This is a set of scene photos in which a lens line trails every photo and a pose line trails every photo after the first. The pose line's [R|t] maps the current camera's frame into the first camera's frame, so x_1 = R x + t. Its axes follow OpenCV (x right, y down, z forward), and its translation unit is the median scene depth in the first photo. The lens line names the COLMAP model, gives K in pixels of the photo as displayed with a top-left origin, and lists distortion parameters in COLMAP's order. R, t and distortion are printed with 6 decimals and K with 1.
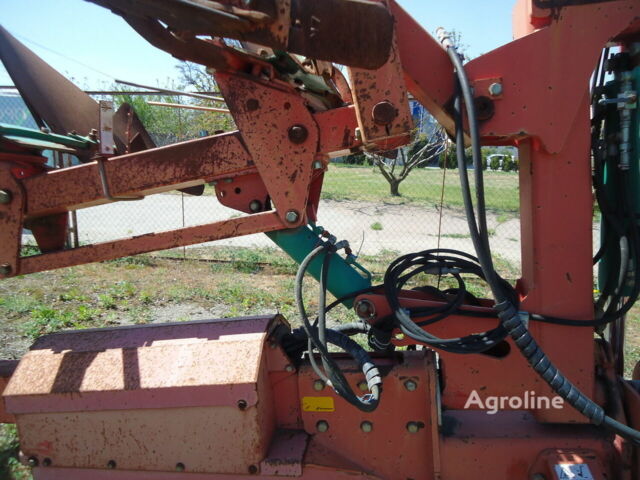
lens RADIAL K [[468.2, 0, 320.0], [0, 468.2, 240.0], [0, 0, 1]] dist [-0.010769, 0.001047]
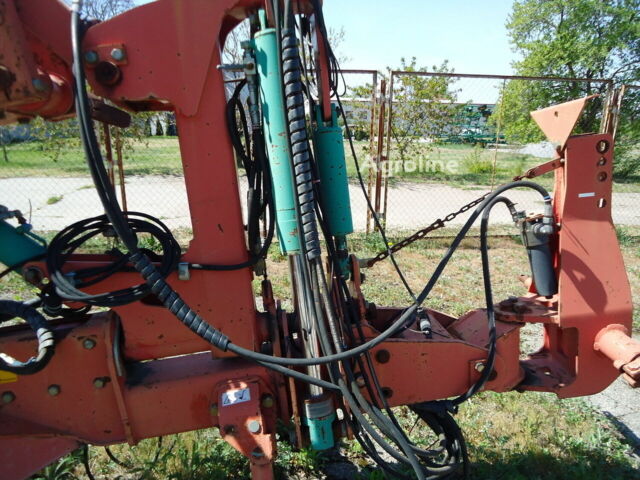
lens RADIAL K [[468.2, 0, 320.0], [0, 468.2, 240.0], [0, 0, 1]] dist [-0.010769, 0.001047]
pose [[0.957376, -0.087174, 0.275376, 0.427837], [0.071477, 0.995219, 0.066553, 0.048488], [-0.279861, -0.044034, 0.959030, -0.136430]]
